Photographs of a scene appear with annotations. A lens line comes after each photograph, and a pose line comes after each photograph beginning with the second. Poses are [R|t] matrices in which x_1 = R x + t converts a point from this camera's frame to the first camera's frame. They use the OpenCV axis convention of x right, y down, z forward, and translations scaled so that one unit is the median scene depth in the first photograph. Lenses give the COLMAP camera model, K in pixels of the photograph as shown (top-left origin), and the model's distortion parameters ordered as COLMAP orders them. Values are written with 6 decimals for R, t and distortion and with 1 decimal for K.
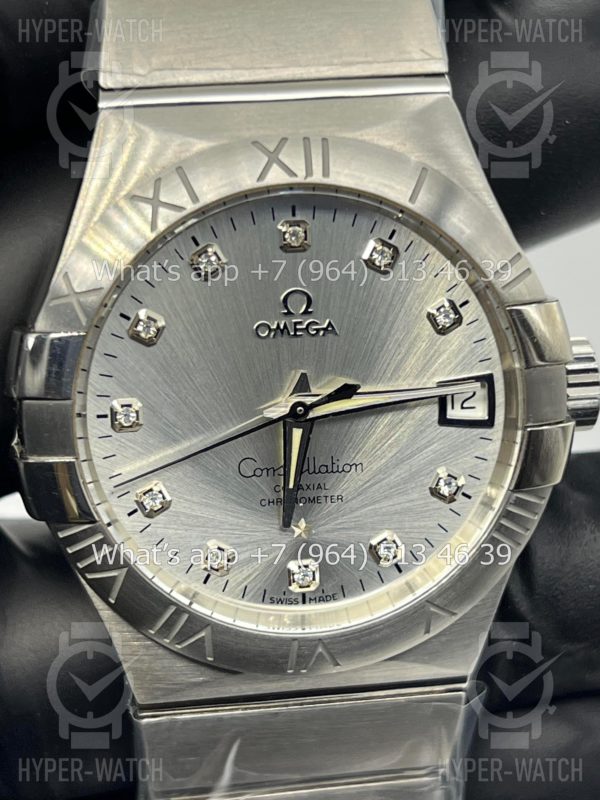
lens RADIAL K [[1796.0, 0, 300.0], [0, 1796.0, 400.0], [0, 0, 1]] dist [0.093537, 0.417678]
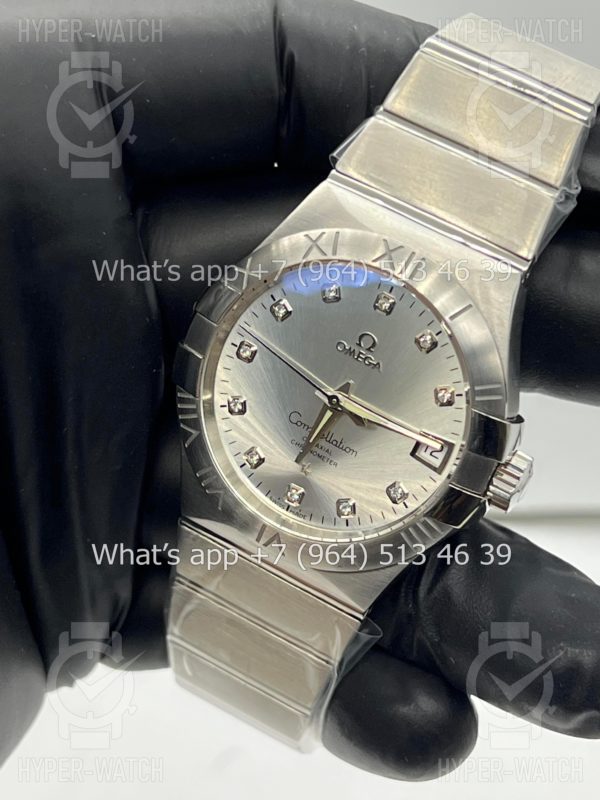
lens RADIAL K [[1796.0, 0, 300.0], [0, 1796.0, 400.0], [0, 0, 1]] dist [0.093537, 0.417678]
pose [[0.795397, 0.487713, -0.359832, 0.546046], [-0.490584, 0.866702, 0.090301, -0.123285], [0.355908, 0.104703, 0.928637, -0.489065]]
